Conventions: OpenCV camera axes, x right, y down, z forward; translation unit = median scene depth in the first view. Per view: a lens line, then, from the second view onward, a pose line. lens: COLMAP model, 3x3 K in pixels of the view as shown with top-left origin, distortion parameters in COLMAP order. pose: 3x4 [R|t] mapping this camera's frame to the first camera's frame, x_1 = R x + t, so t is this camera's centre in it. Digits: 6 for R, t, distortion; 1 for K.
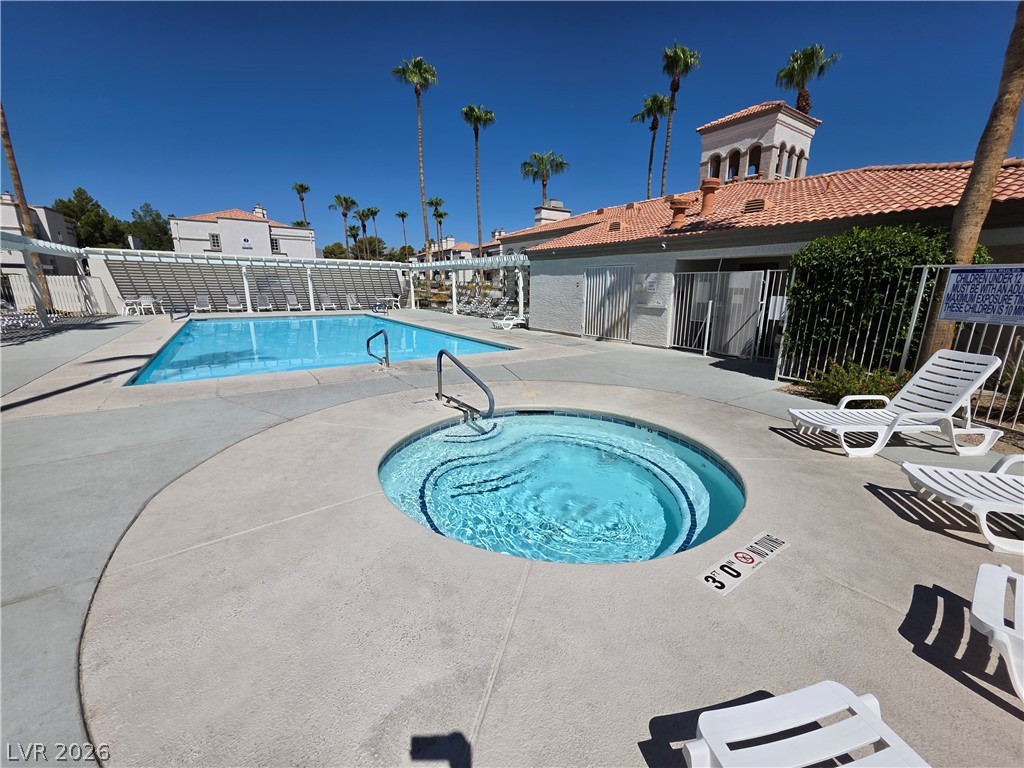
lens RADIAL K [[413.4, 0, 515.5], [0, 413.4, 386.1], [0, 0, 1]] dist [0.001634, -0.000213]
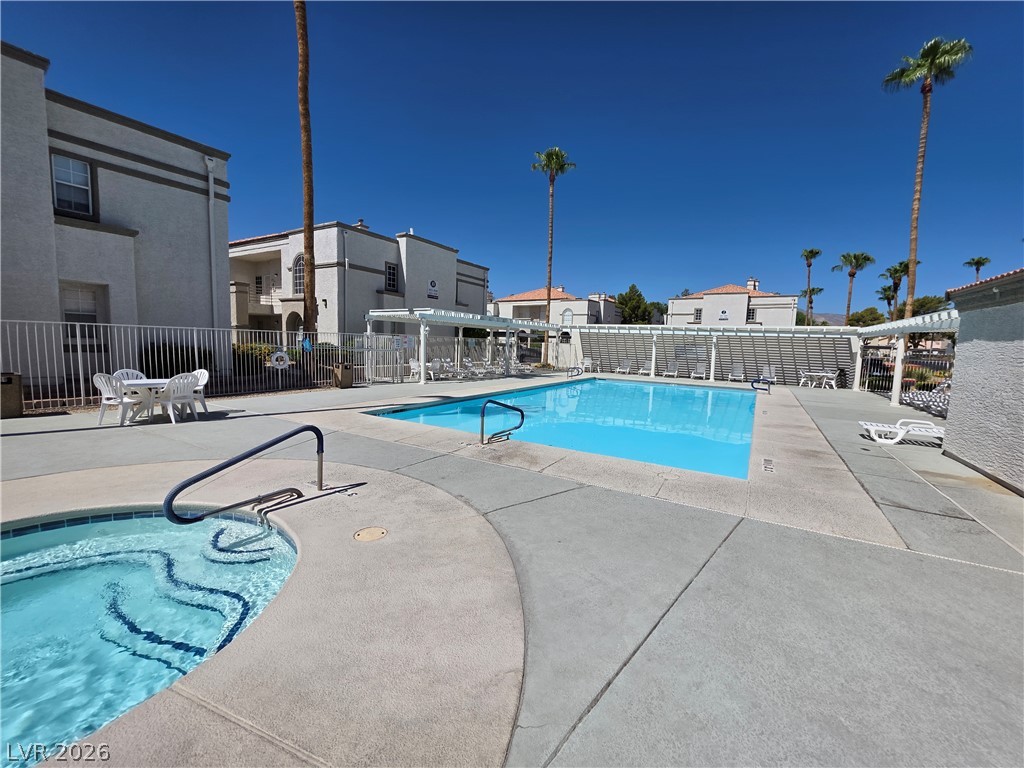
lens RADIAL K [[413.4, 0, 515.5], [0, 413.4, 386.1], [0, 0, 1]] dist [0.001634, -0.000213]
pose [[0.427932, 0.095526, -0.898749, 0.086406], [-0.241418, 0.970349, -0.011813, -0.031026], [0.870972, 0.222030, 0.438305, 0.124513]]
